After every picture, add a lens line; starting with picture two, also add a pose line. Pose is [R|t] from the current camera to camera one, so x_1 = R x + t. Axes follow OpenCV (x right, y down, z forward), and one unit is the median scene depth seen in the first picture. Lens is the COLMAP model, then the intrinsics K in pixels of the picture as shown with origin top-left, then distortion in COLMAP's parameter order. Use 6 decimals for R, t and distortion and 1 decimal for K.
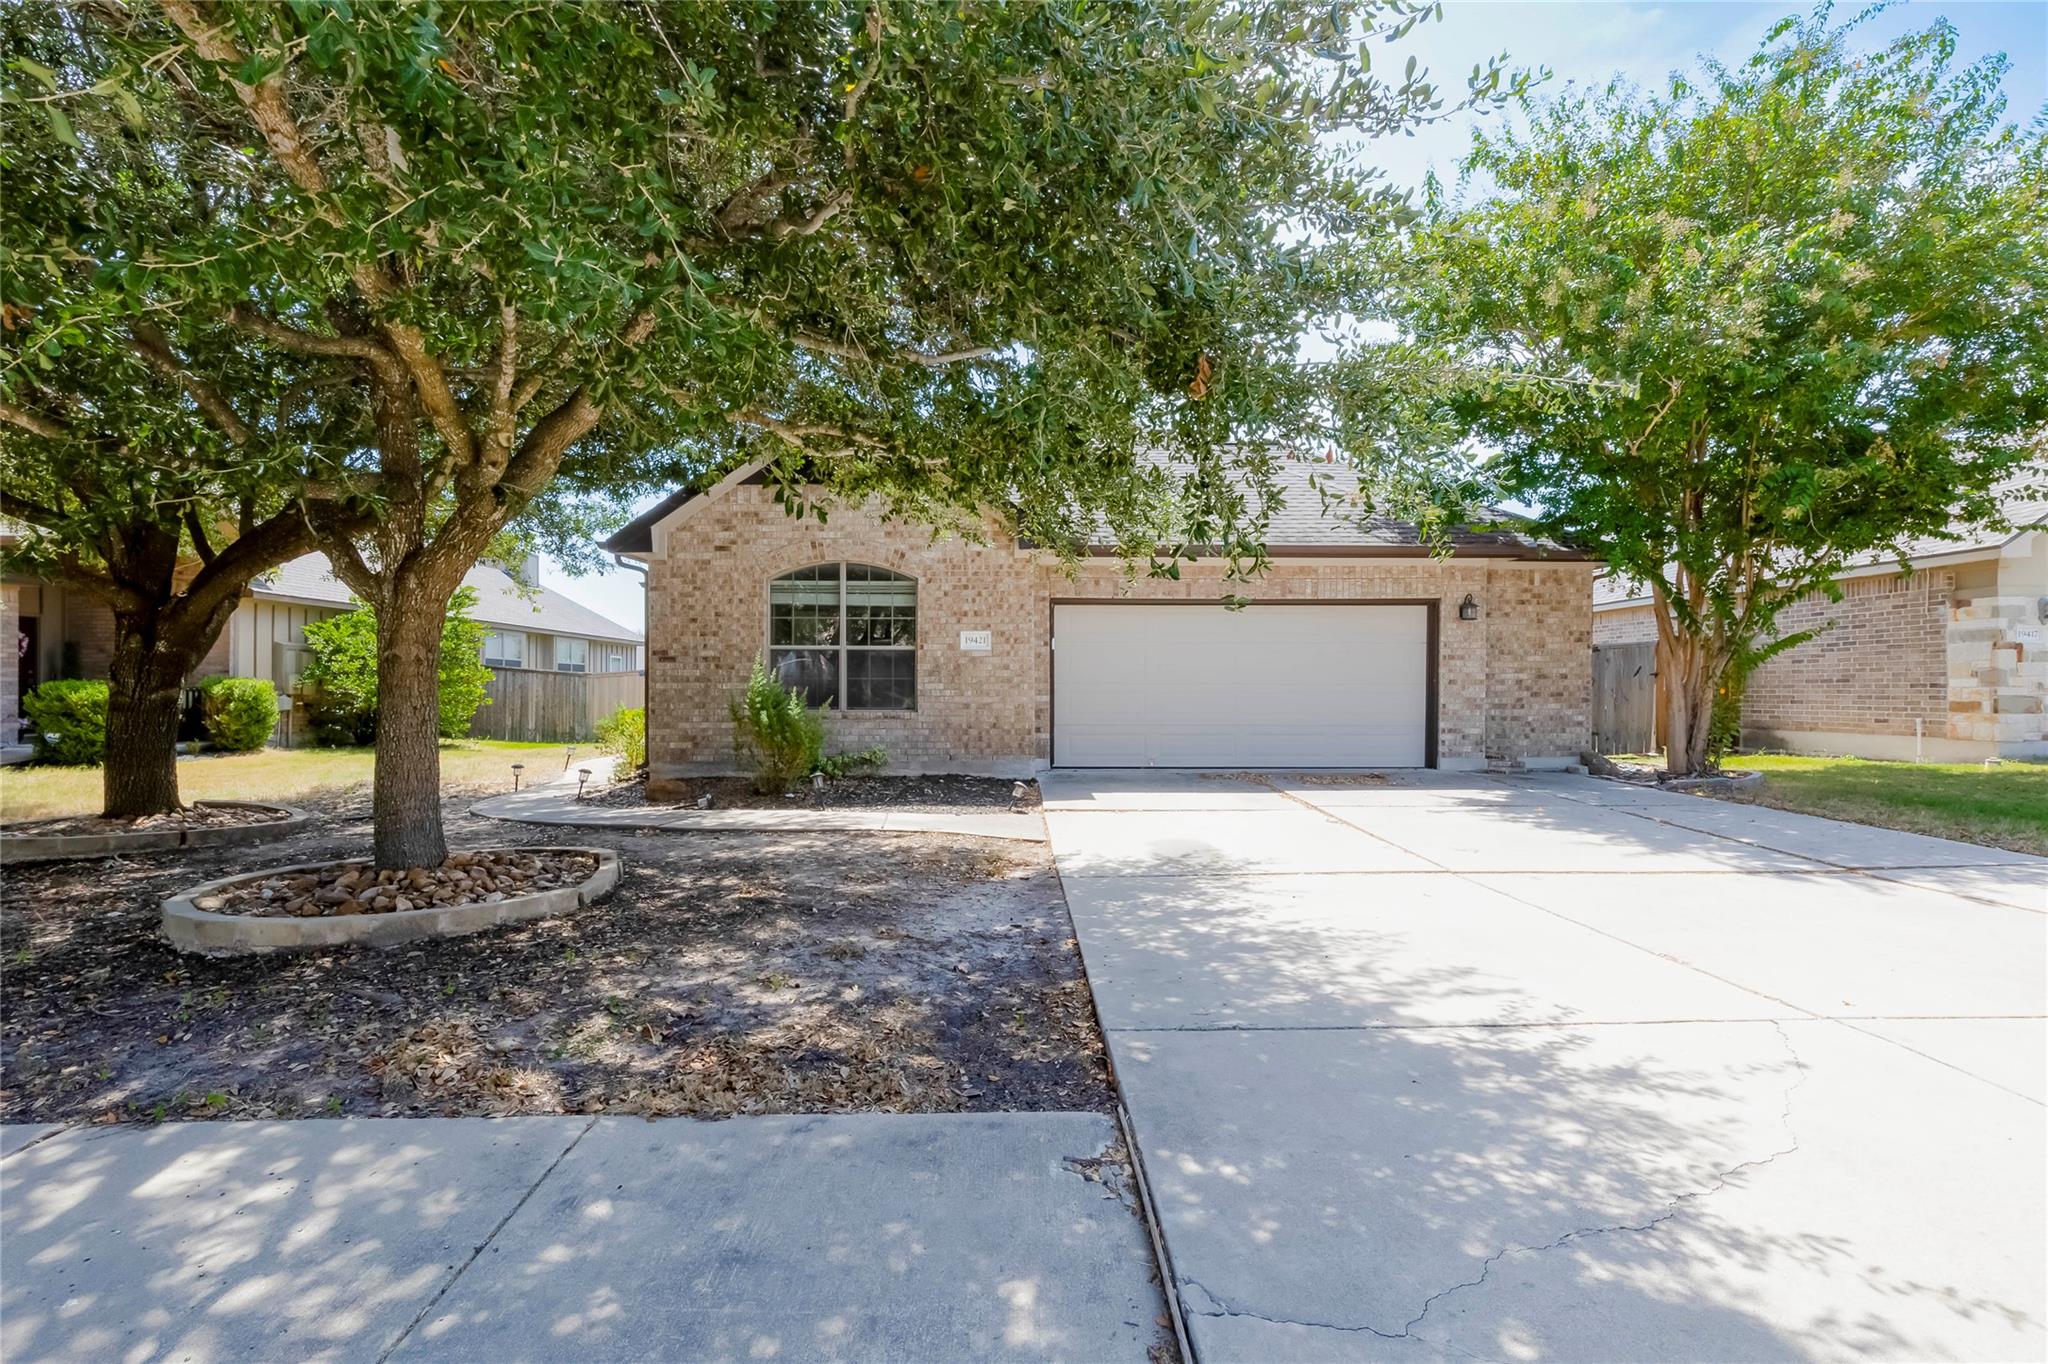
lens RADIAL K [[921.8, 0, 1030.7], [0, 921.8, 687.8], [0, 0, 1]] dist [0.004516, -0.001123]
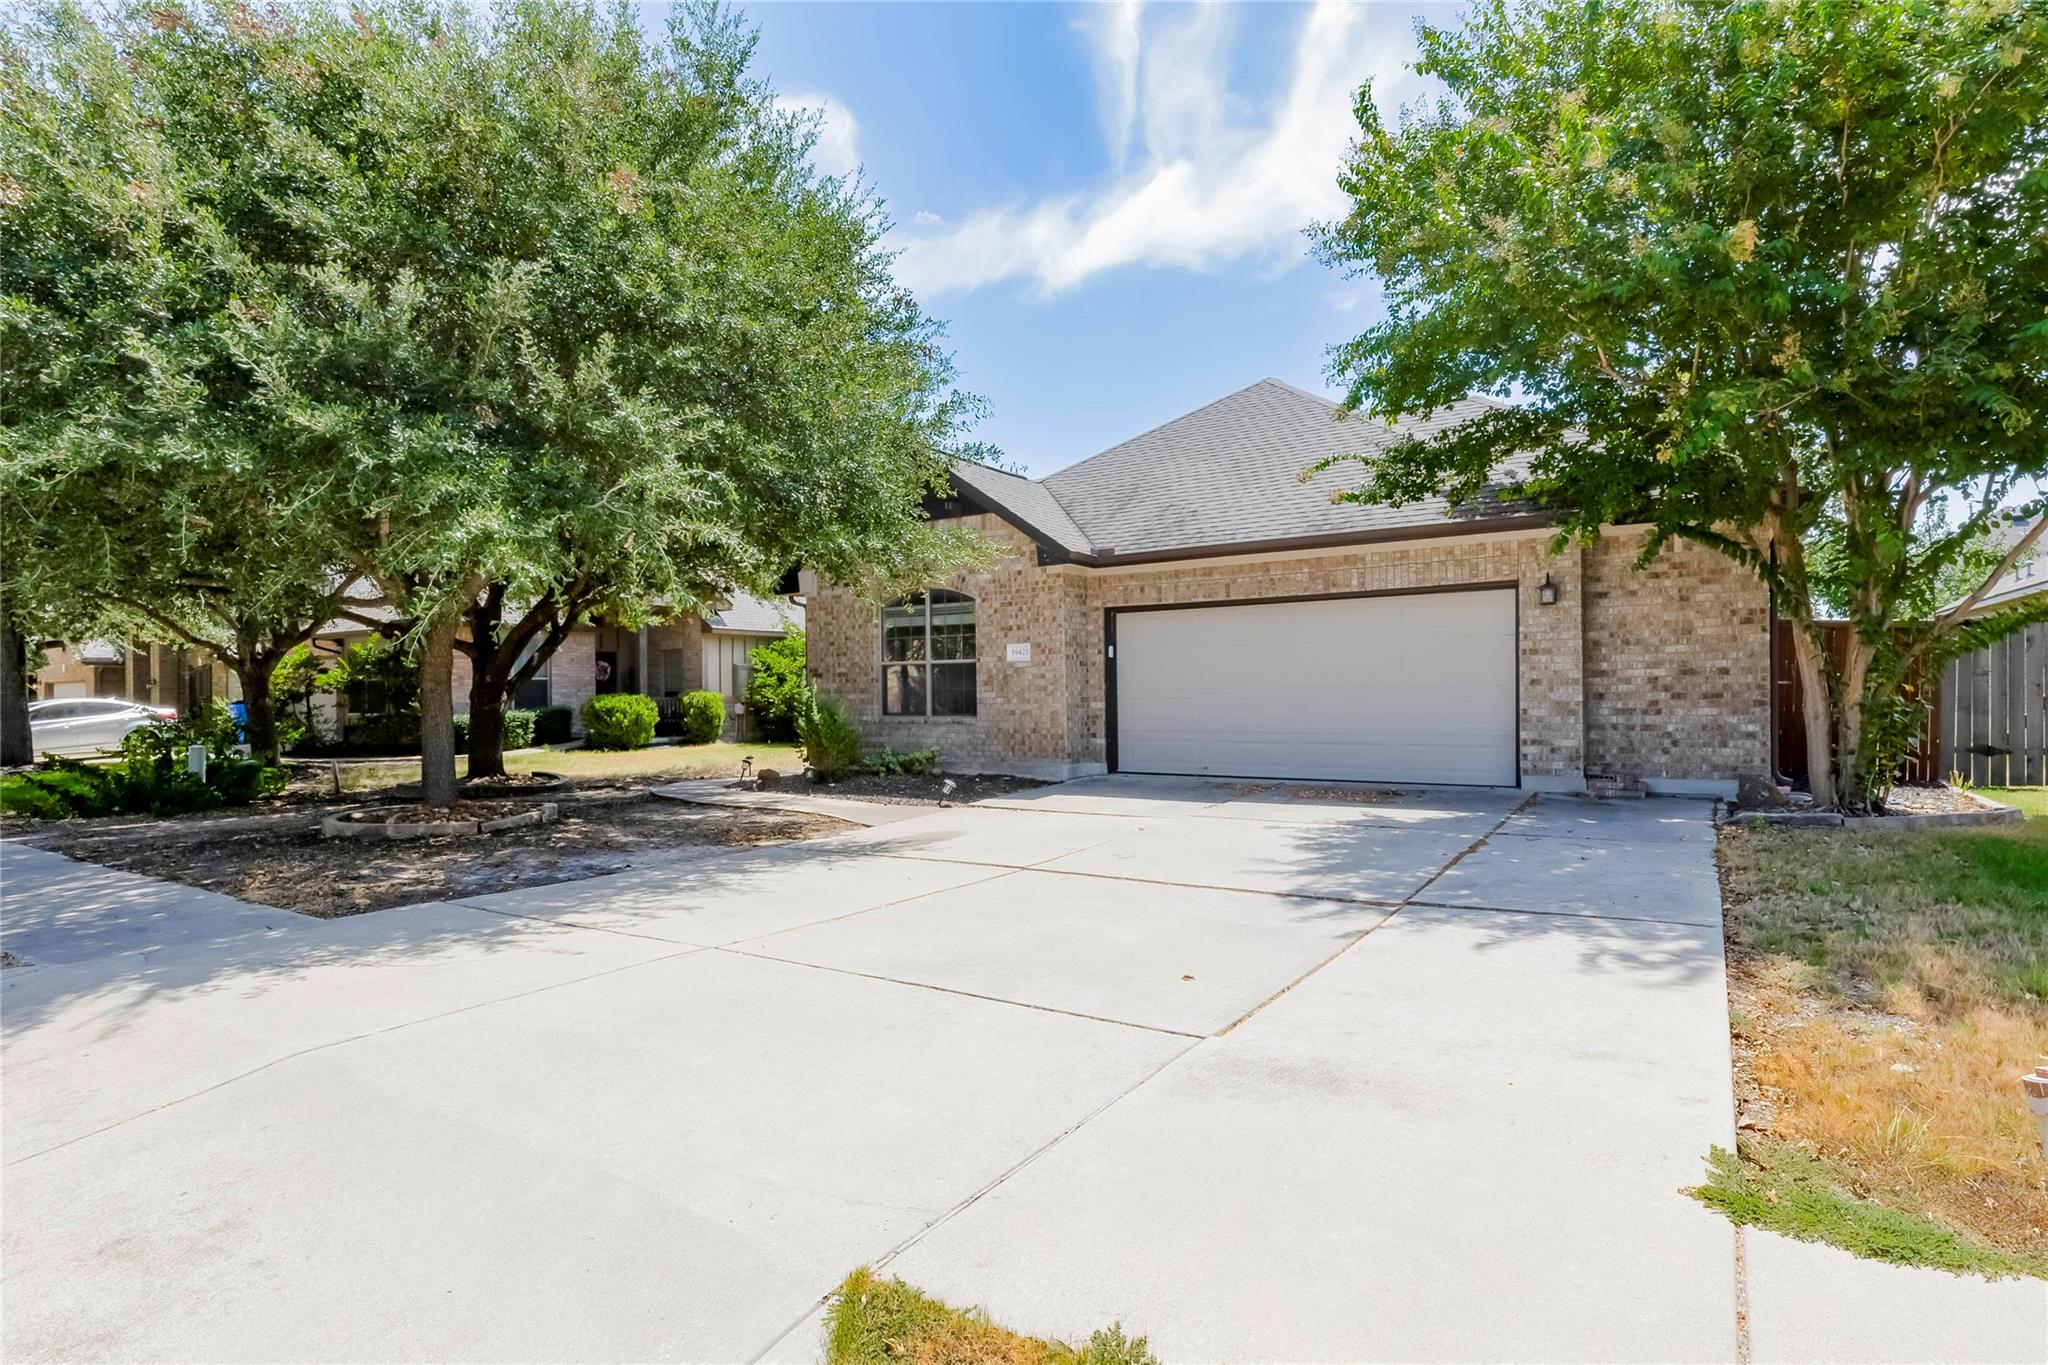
lens RADIAL K [[1040.1, 0, 1025.0], [0, 1040.1, 687.9], [0, 0, 1]] dist [-0.000717, 0.000091]
pose [[0.817145, -0.013838, -0.576266, 0.649734], [0.015776, 0.999874, -0.001639, -0.007045], [0.576216, -0.007752, 0.817260, -0.002954]]
